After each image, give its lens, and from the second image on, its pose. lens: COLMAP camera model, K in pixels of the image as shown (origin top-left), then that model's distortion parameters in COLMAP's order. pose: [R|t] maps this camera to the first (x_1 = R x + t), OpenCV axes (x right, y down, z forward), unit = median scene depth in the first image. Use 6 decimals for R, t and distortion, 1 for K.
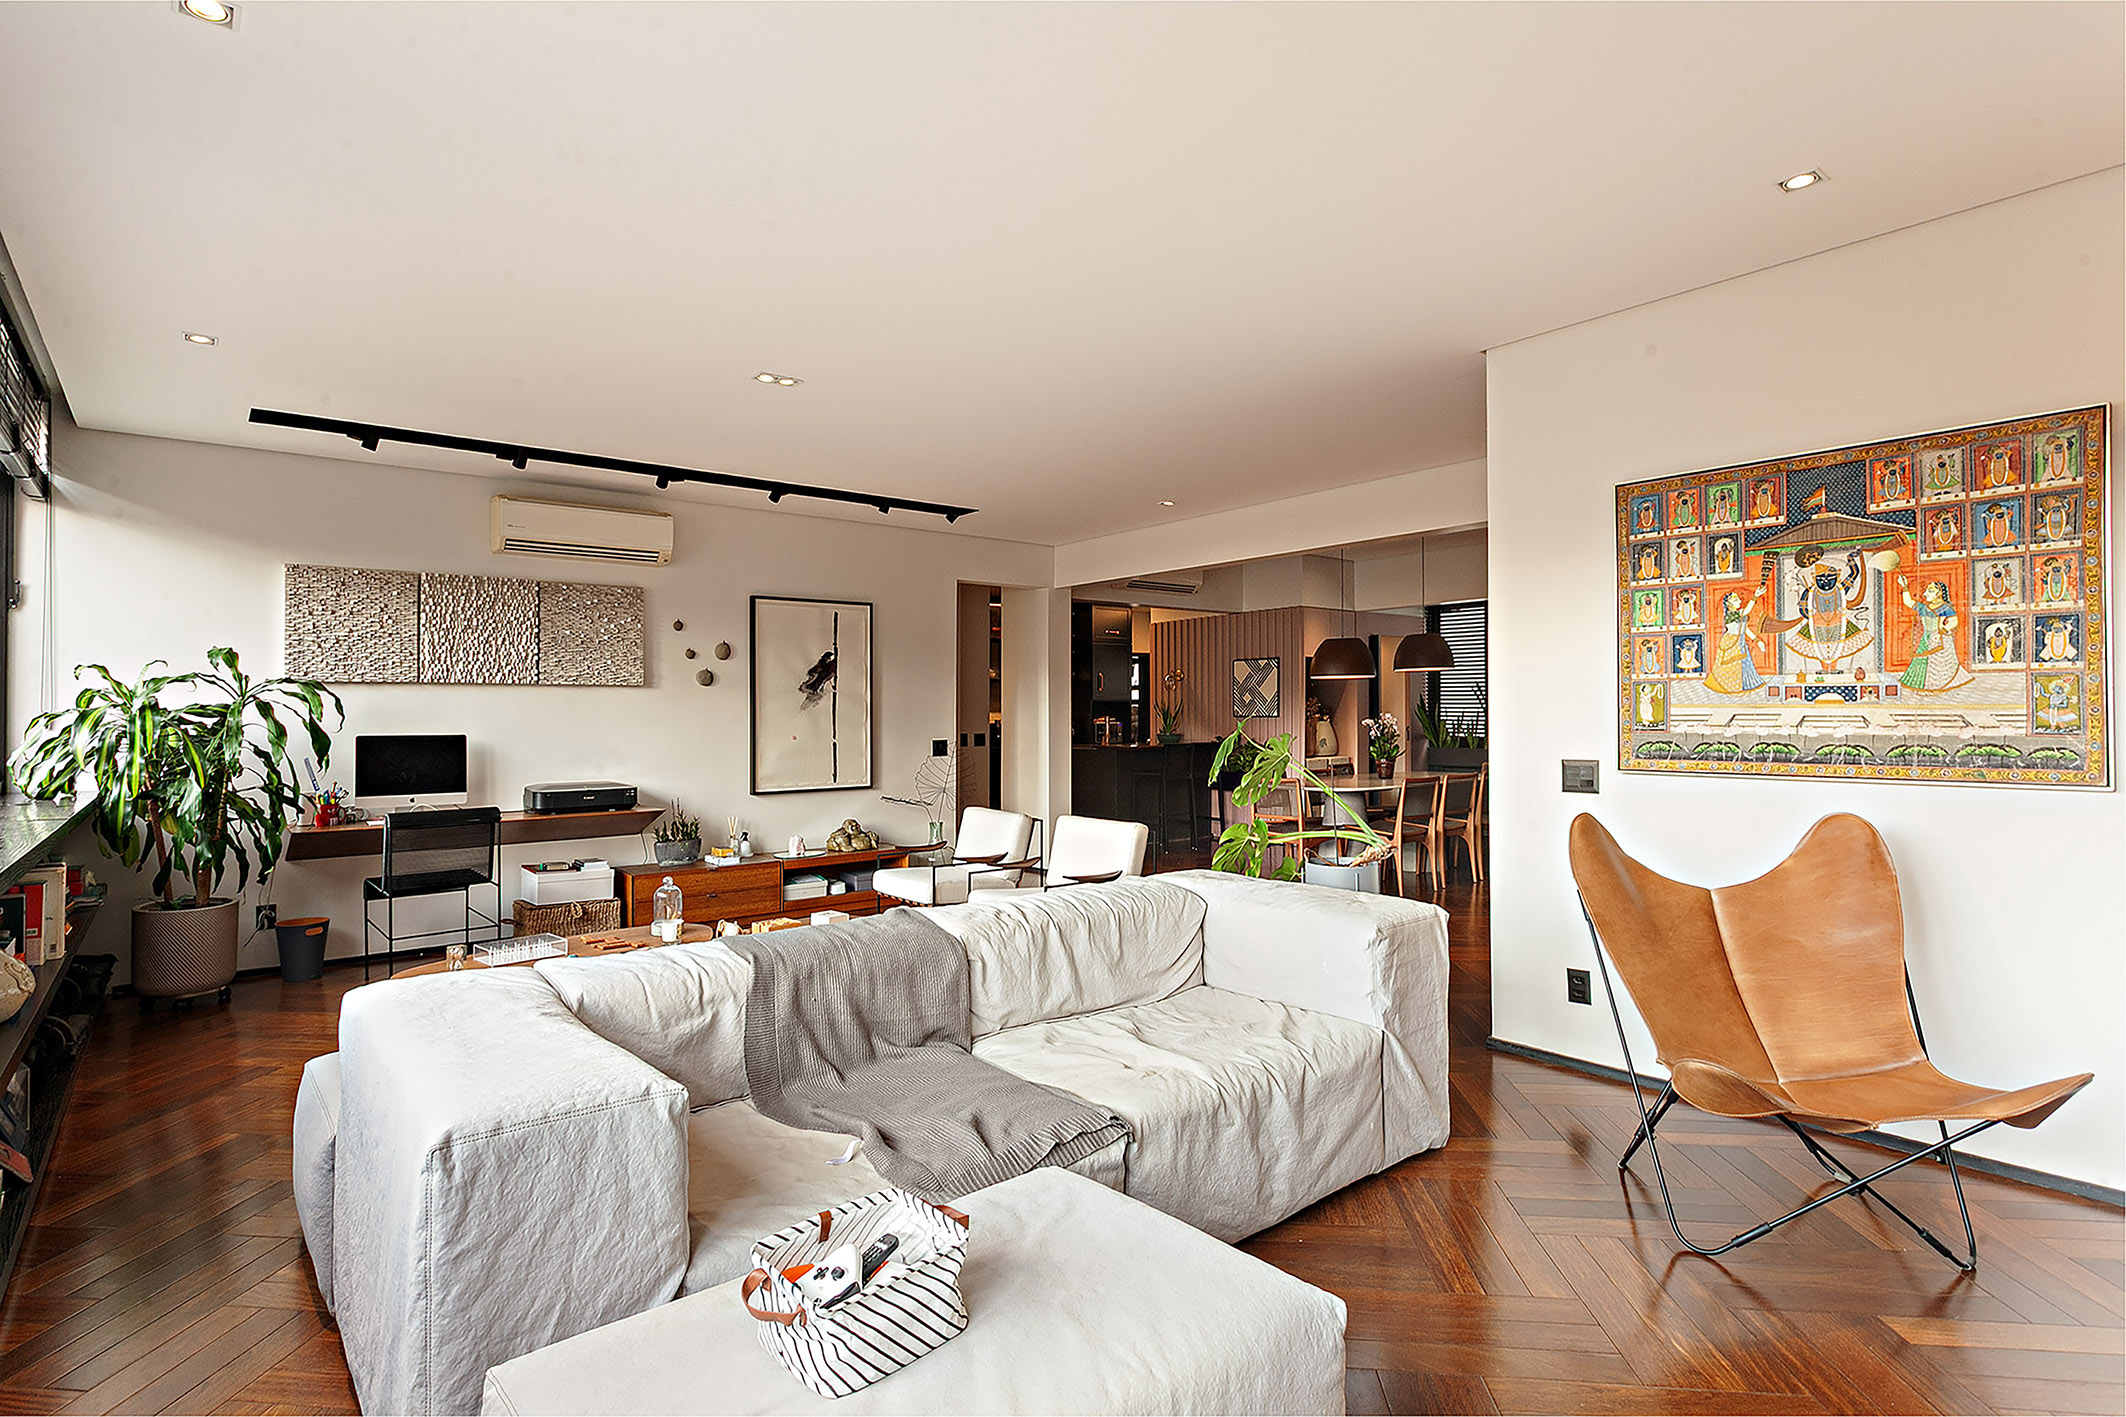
lens RADIAL K [[1079.3, 0, 1062.0], [0, 1079.3, 712.7], [0, 0, 1]] dist [-0.003163, -0.000440]
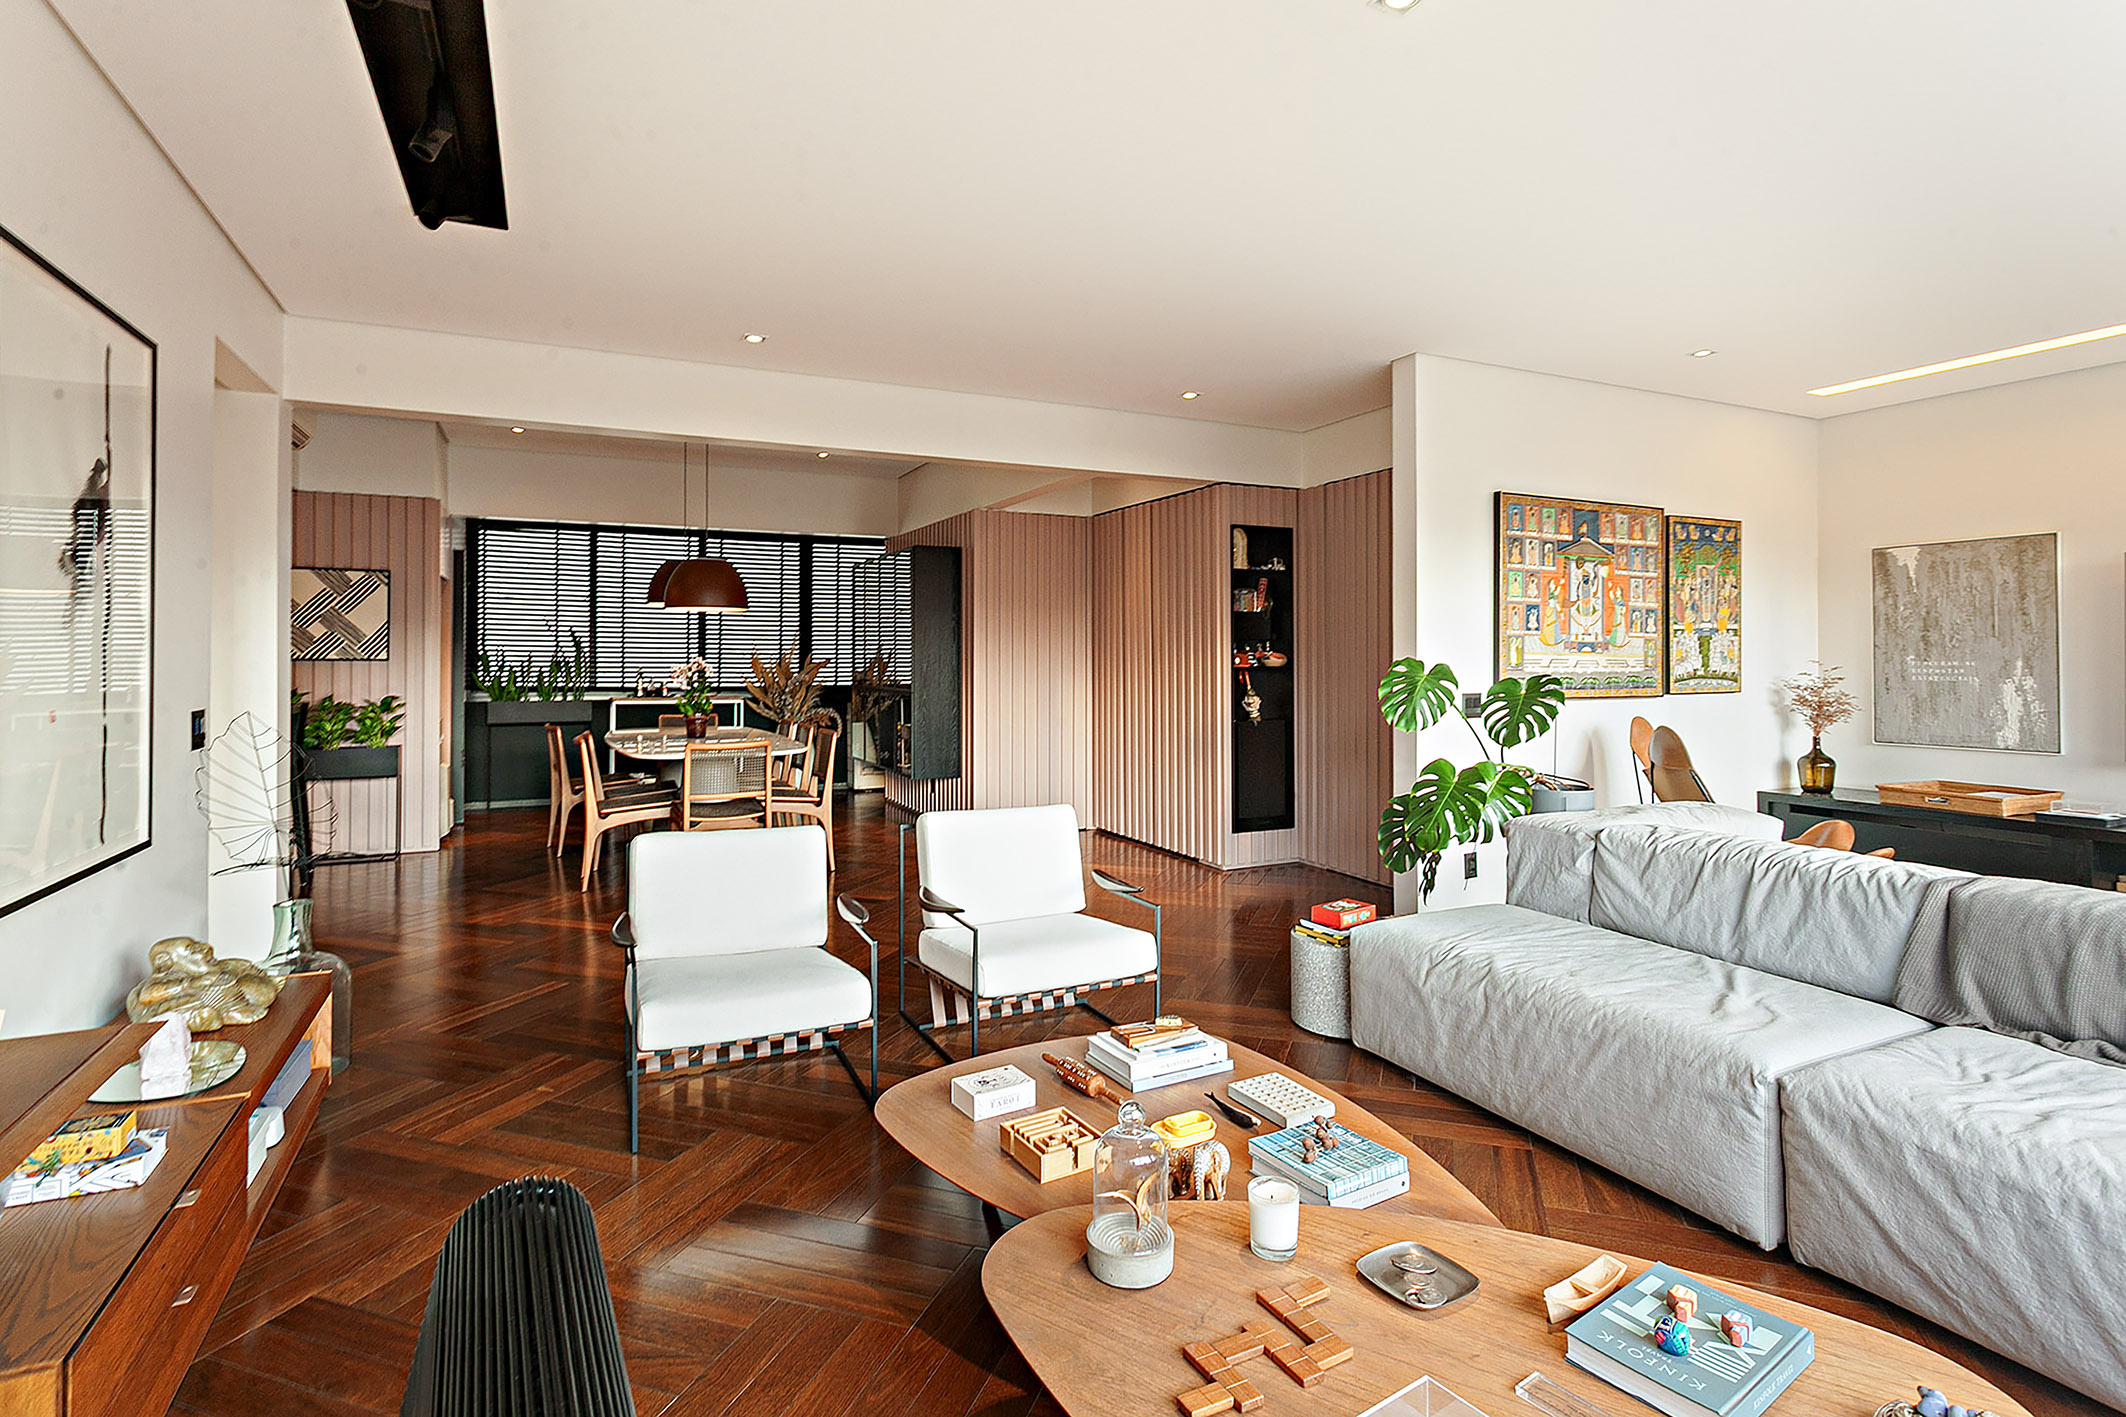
lens RADIAL K [[1079.3, 0, 1113.4], [0, 1079.3, 651.9], [0, 0, 1]] dist [-0.003163, -0.000440]
pose [[0.215729, 0.016128, 0.976320, -0.637162], [-0.005396, 0.999868, -0.015325, 0.011278], [-0.976438, -0.001962, 0.215787, 0.810008]]
